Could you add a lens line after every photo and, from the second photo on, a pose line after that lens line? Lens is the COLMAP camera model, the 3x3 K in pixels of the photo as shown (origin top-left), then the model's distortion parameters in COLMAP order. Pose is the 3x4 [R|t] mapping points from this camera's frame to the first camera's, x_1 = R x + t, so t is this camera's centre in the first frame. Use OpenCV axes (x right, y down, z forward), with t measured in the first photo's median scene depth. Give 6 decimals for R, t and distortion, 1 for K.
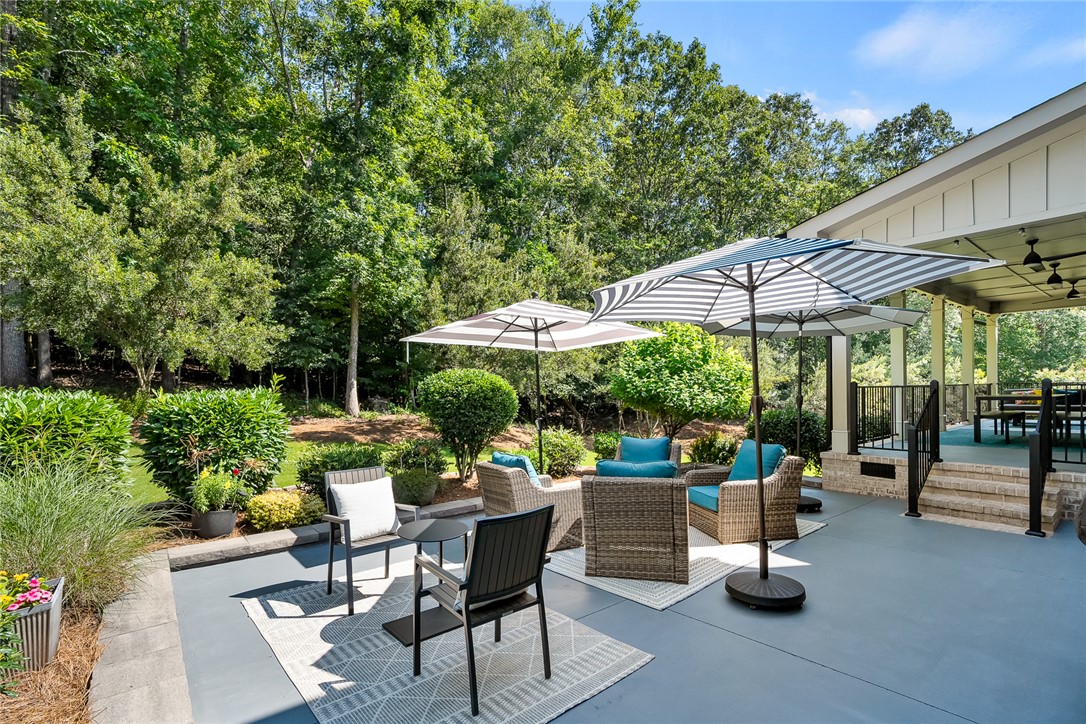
lens RADIAL K [[496.1, 0, 558.9], [0, 496.1, 400.6], [0, 0, 1]] dist [0.001646, 0.000365]
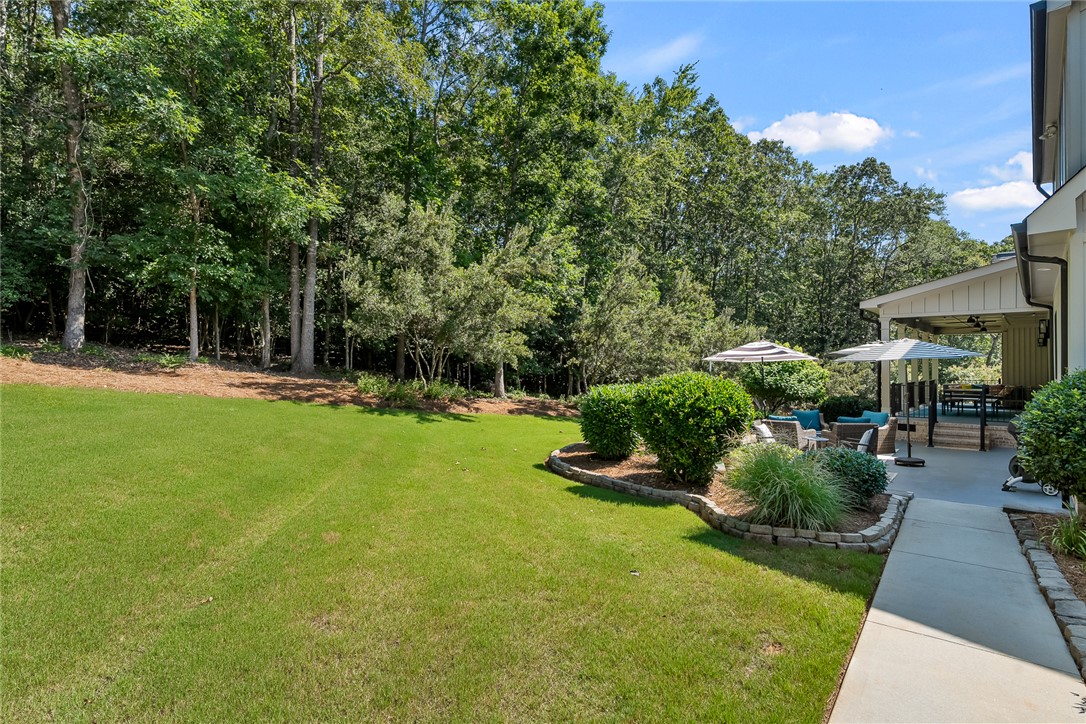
lens RADIAL K [[555.3, 0, 541.9], [0, 555.3, 364.8], [0, 0, 1]] dist [-0.001042, -0.000305]
pose [[0.987654, 0.022365, 0.155044, -1.165275], [-0.018163, 0.999430, -0.028466, -0.021493], [-0.155592, 0.025298, 0.987497, -0.983204]]
